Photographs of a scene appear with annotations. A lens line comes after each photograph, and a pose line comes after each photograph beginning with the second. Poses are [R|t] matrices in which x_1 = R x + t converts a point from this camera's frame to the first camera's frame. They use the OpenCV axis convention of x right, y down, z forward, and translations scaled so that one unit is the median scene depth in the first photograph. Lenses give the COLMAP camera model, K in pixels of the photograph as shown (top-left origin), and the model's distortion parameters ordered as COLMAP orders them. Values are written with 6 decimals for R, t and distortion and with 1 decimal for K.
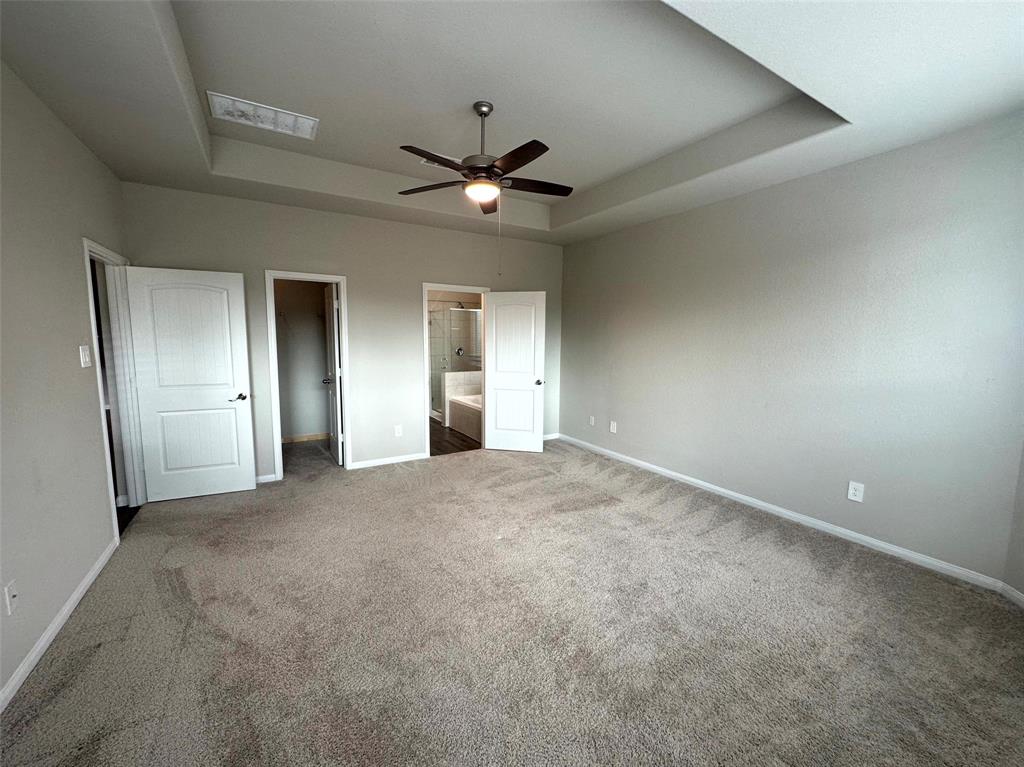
lens RADIAL K [[408.7, 0, 514.4], [0, 408.7, 383.8], [0, 0, 1]] dist [-0.001874, -0.000259]
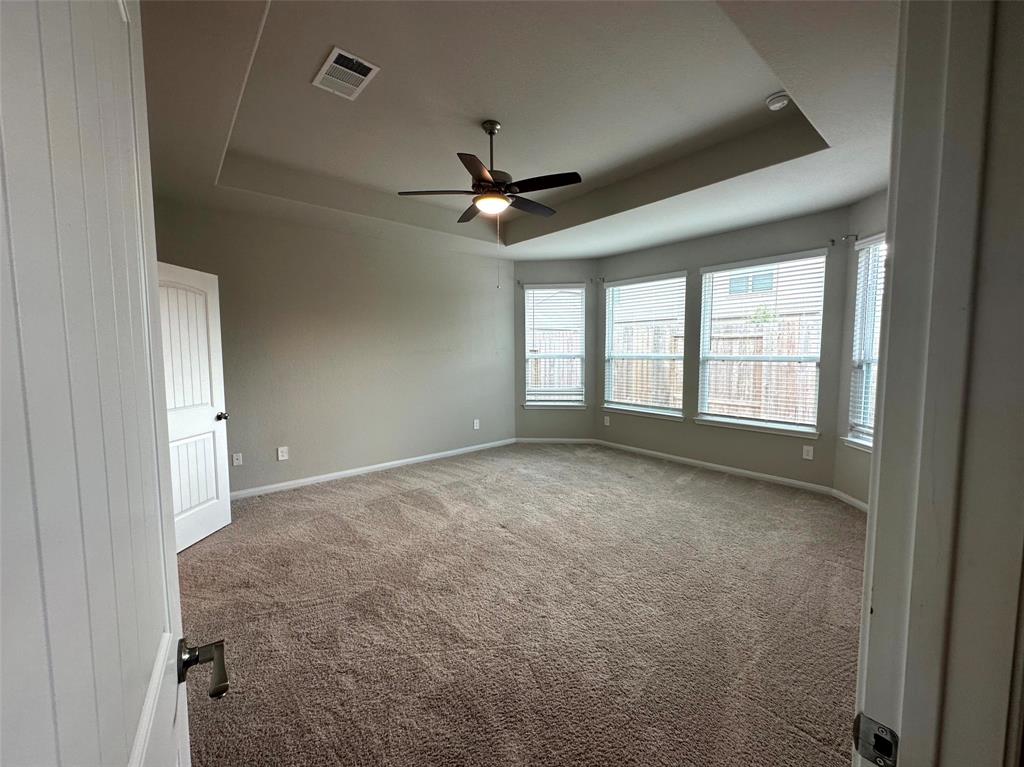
lens RADIAL K [[408.7, 0, 514.4], [0, 408.7, 383.8], [0, 0, 1]] dist [-0.001874, -0.000259]
pose [[-0.164357, -0.089368, 0.982344, -0.791654], [0.120008, 0.986678, 0.109841, -0.085206], [-0.979074, 0.135942, -0.151442, 0.796664]]
